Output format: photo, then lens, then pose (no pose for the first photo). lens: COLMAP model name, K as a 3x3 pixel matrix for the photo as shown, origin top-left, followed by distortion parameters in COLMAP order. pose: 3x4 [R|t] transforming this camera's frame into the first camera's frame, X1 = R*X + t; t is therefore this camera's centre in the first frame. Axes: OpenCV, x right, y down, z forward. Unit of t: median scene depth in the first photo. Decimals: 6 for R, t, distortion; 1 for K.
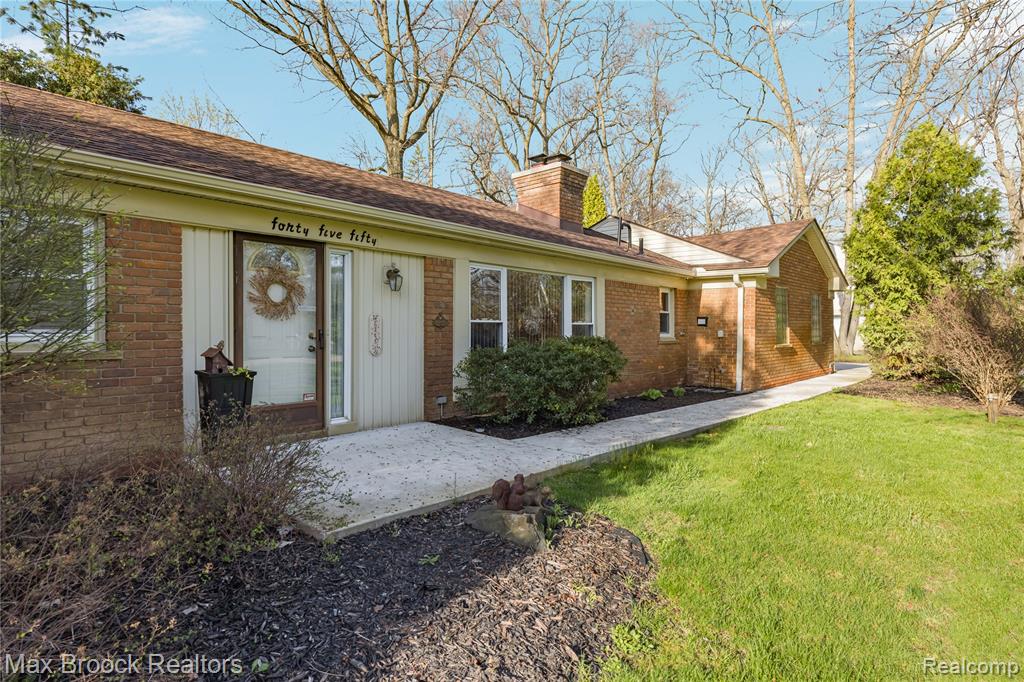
lens RADIAL K [[560.6, 0, 512.0], [0, 560.6, 341.0], [0, 0, 1]] dist [-0.002760, -0.000194]
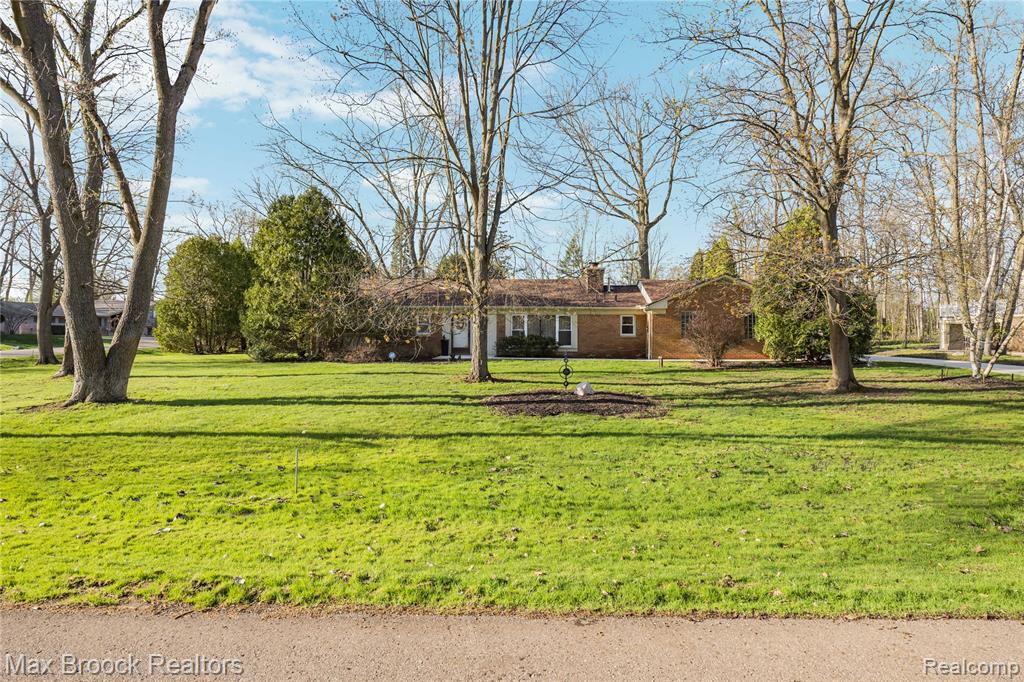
lens RADIAL K [[560.6, 0, 512.0], [0, 560.6, 341.0], [0, 0, 1]] dist [-0.002760, -0.000194]
pose [[0.637452, 0.011601, -0.770403, 3.017838], [-0.014265, 0.999893, 0.003254, 0.026235], [0.770358, 0.008915, 0.637549, -1.478472]]
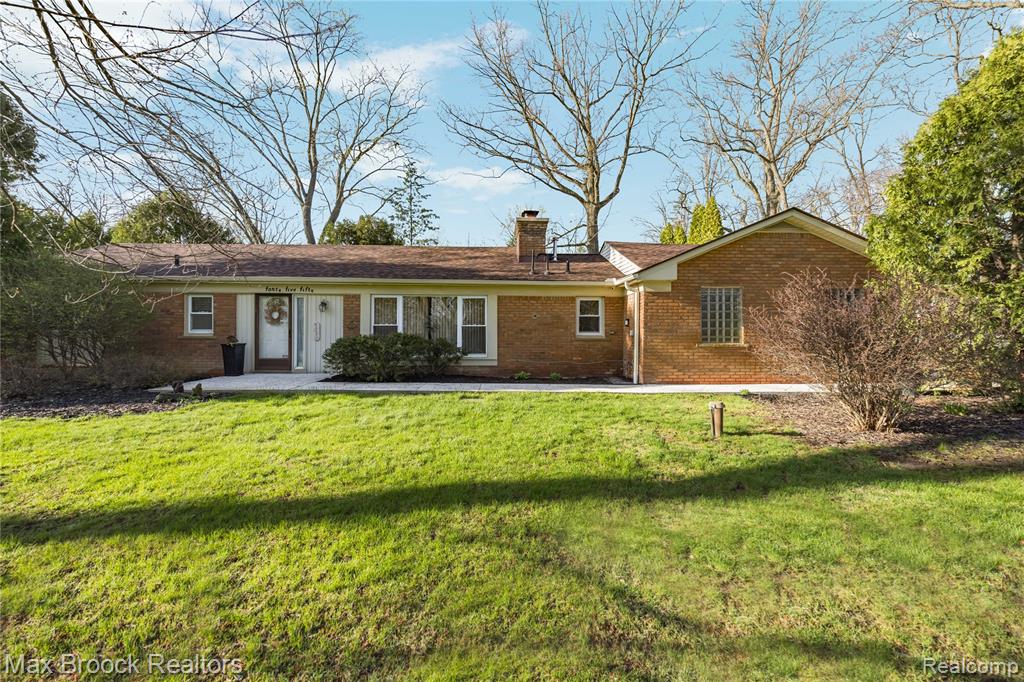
lens RADIAL K [[374.2, 0, 513.3], [0, 374.2, 335.3], [0, 0, 1]] dist [0.000350, 0.000002]
pose [[0.691117, 0.012831, -0.722629, 1.305802], [-0.015643, 0.999874, 0.002793, -0.011489], [0.722573, 0.009374, 0.691231, 0.490110]]
